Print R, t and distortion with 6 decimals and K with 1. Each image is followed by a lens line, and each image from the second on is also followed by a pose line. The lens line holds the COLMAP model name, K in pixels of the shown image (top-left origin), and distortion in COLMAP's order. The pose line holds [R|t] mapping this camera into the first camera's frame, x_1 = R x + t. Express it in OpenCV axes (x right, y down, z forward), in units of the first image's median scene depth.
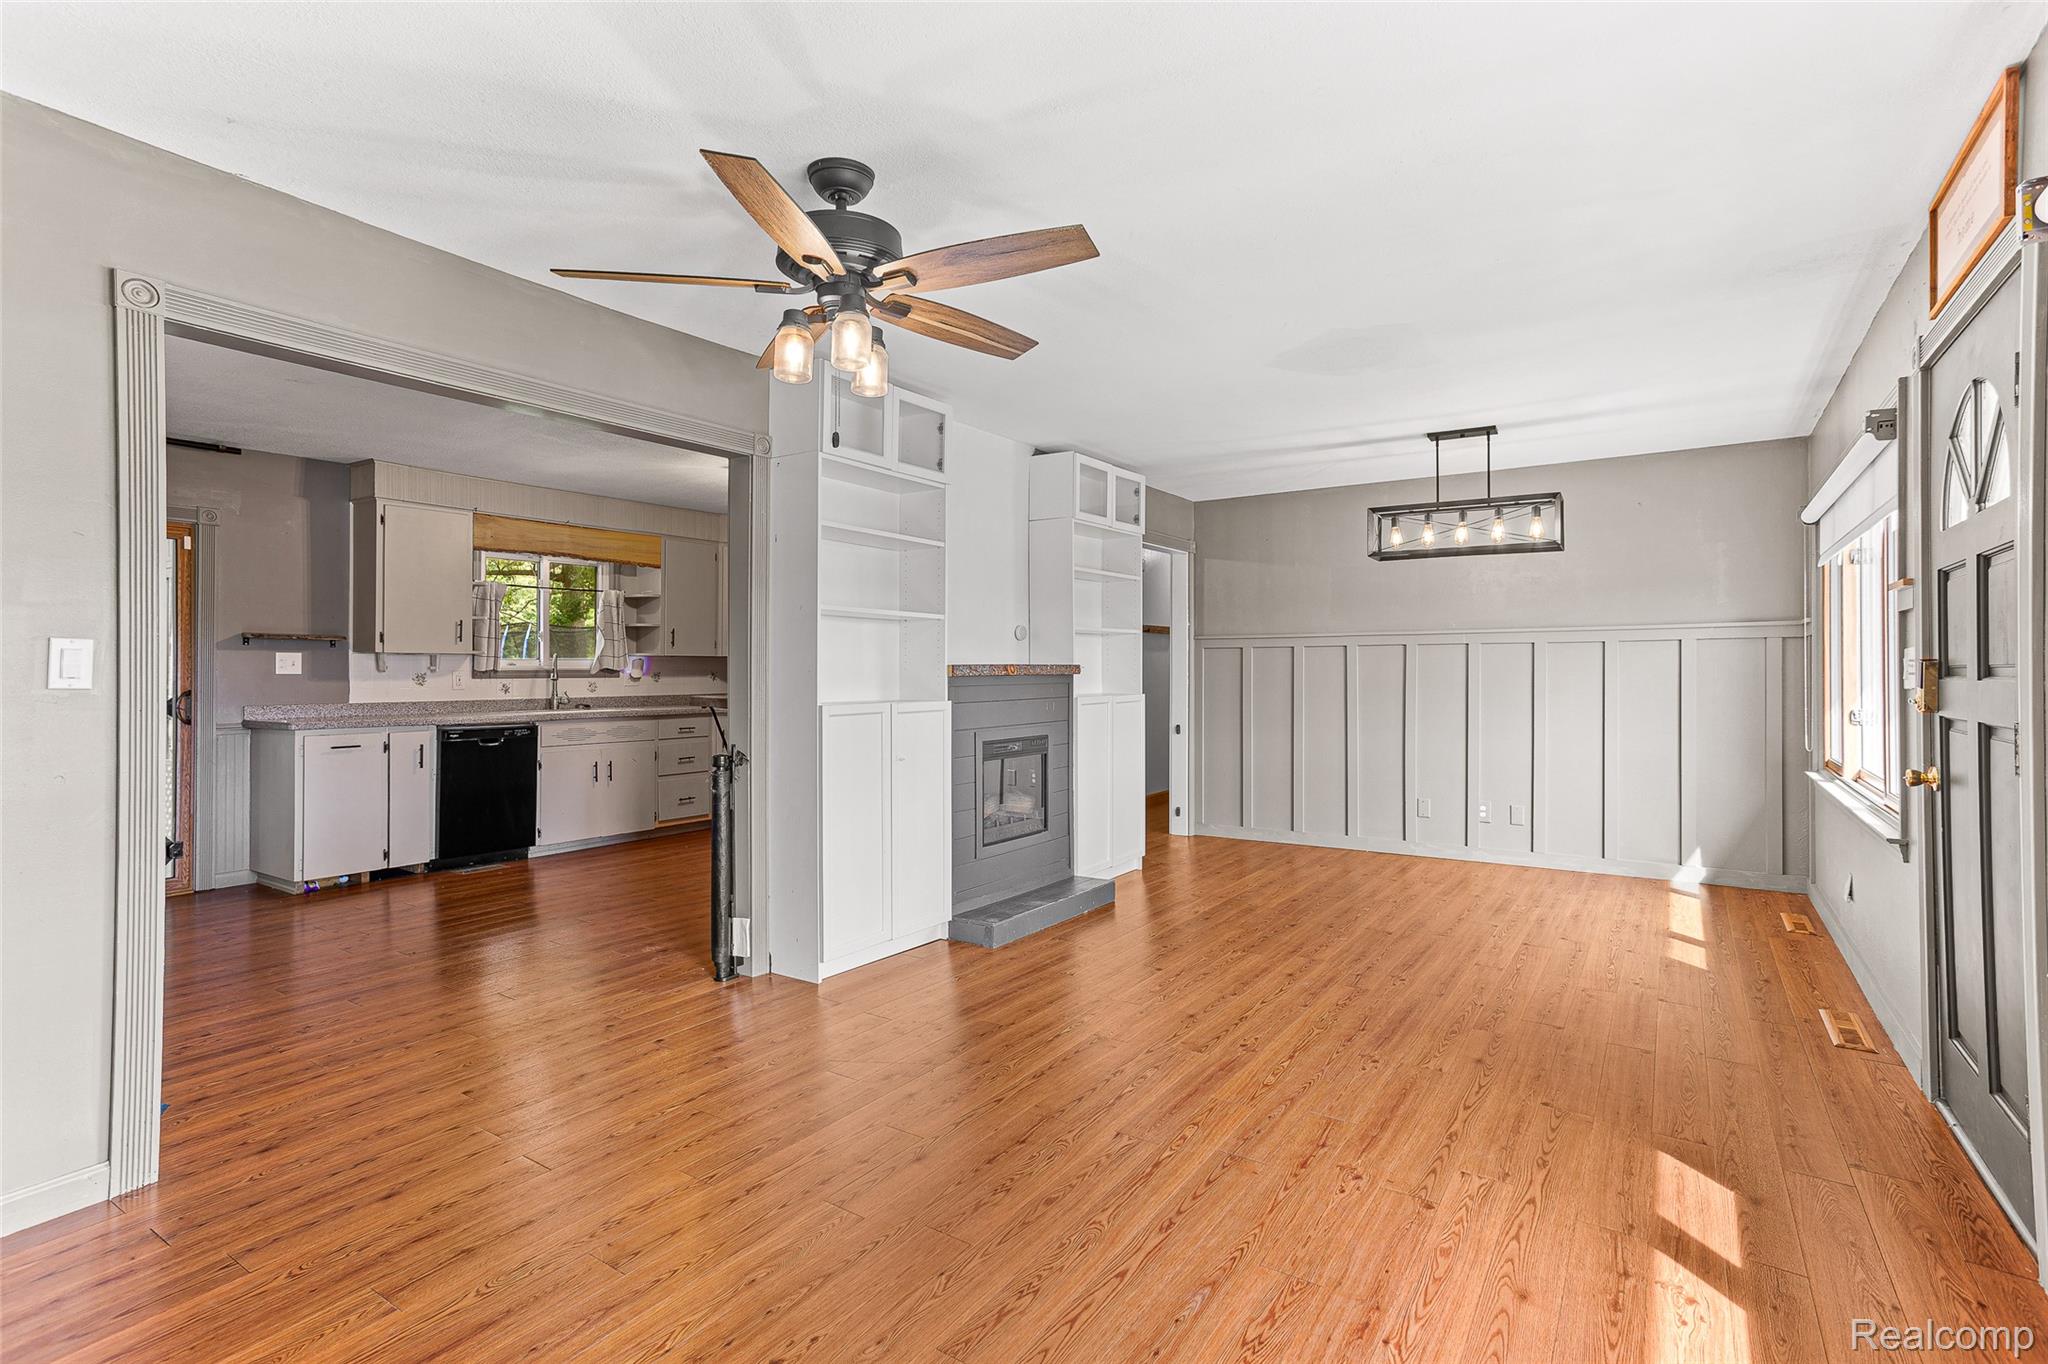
lens RADIAL K [[1006.9, 0, 1024.0], [0, 1006.9, 682.0], [0, 0, 1]] dist [0.000935, 0.000103]
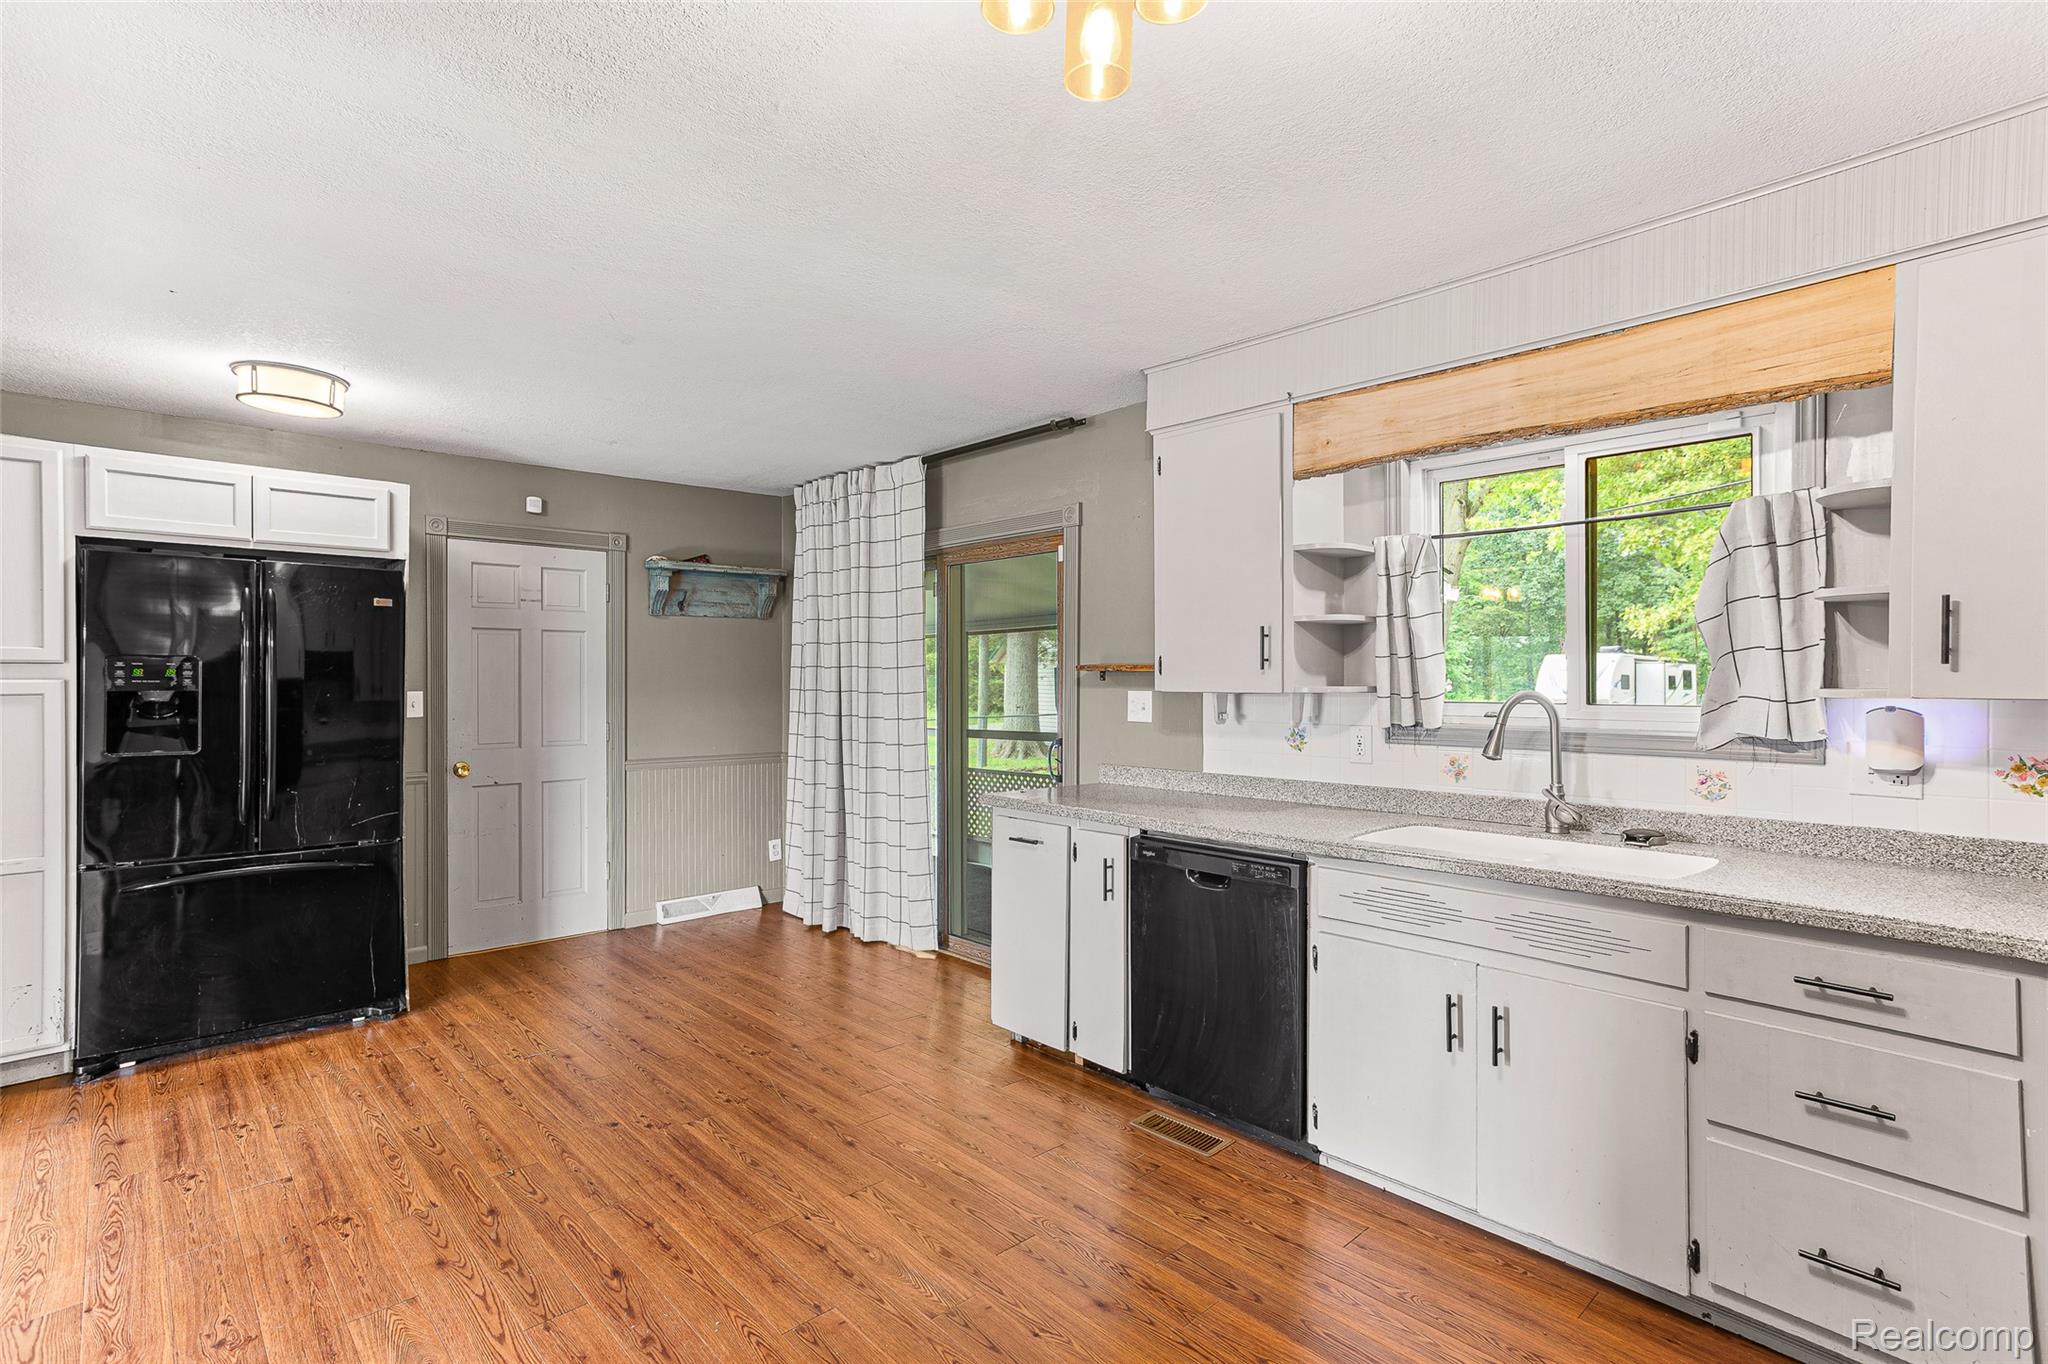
lens RADIAL K [[1006.9, 0, 1024.0], [0, 1006.9, 682.0], [0, 0, 1]] dist [0.000935, 0.000103]
pose [[-0.268274, 0.001513, -0.963342, -0.043290], [-0.009255, 0.999949, 0.004148, -0.035291], [0.963298, 0.010029, -0.268246, 1.045910]]
